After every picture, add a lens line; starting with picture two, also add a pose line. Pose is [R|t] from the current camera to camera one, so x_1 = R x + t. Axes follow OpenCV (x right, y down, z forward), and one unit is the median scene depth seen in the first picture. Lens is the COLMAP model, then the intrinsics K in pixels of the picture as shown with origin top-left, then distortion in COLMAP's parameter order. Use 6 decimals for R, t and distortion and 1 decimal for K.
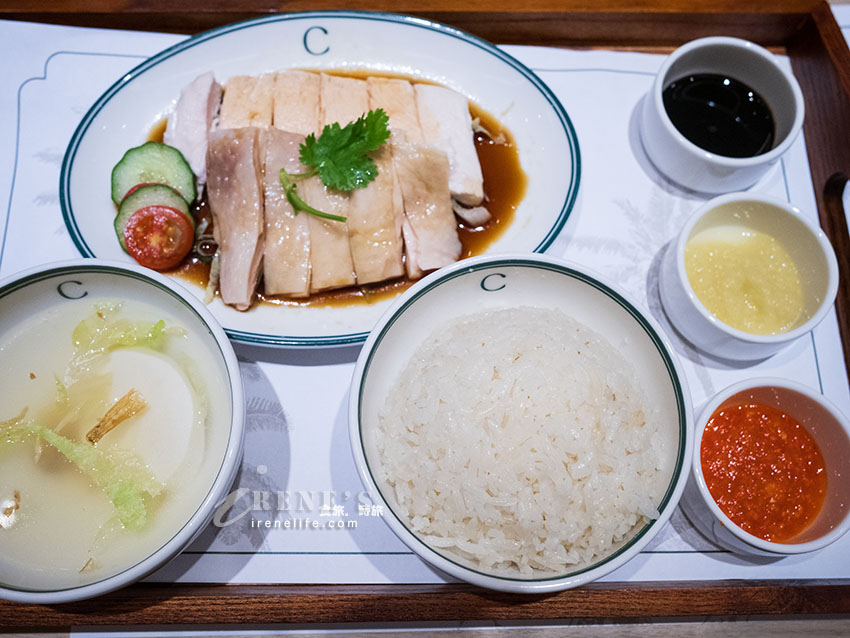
lens RADIAL K [[861.0, 0, 429.1], [0, 861.0, 321.1], [0, 0, 1]] dist [-0.004879, -0.007468]
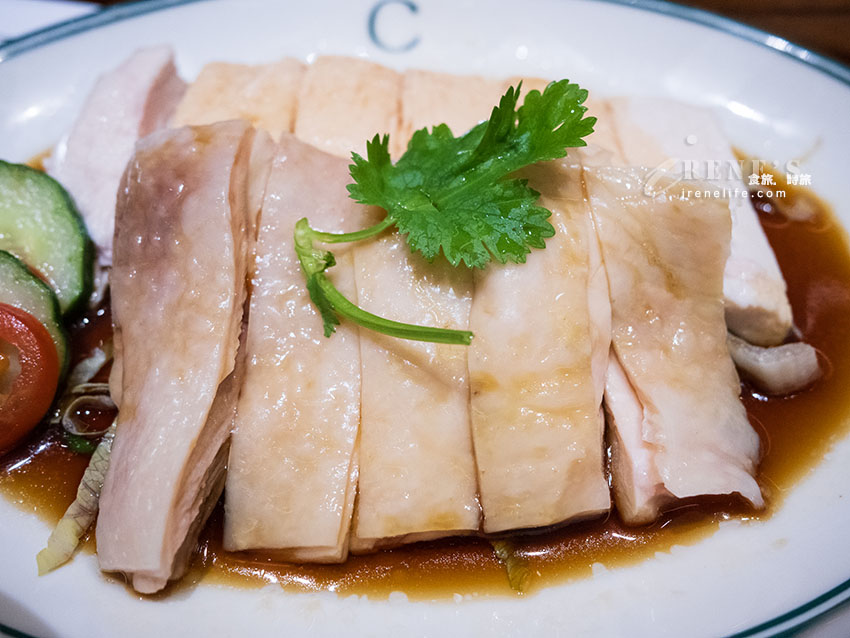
lens RADIAL K [[861.0, 0, 429.1], [0, 861.0, 321.1], [0, 0, 1]] dist [-0.004879, -0.007468]
pose [[0.998741, 0.037756, -0.033017, -0.098245], [-0.045758, 0.955472, -0.291512, -0.021222], [0.020541, 0.292656, 0.955997, 0.640044]]
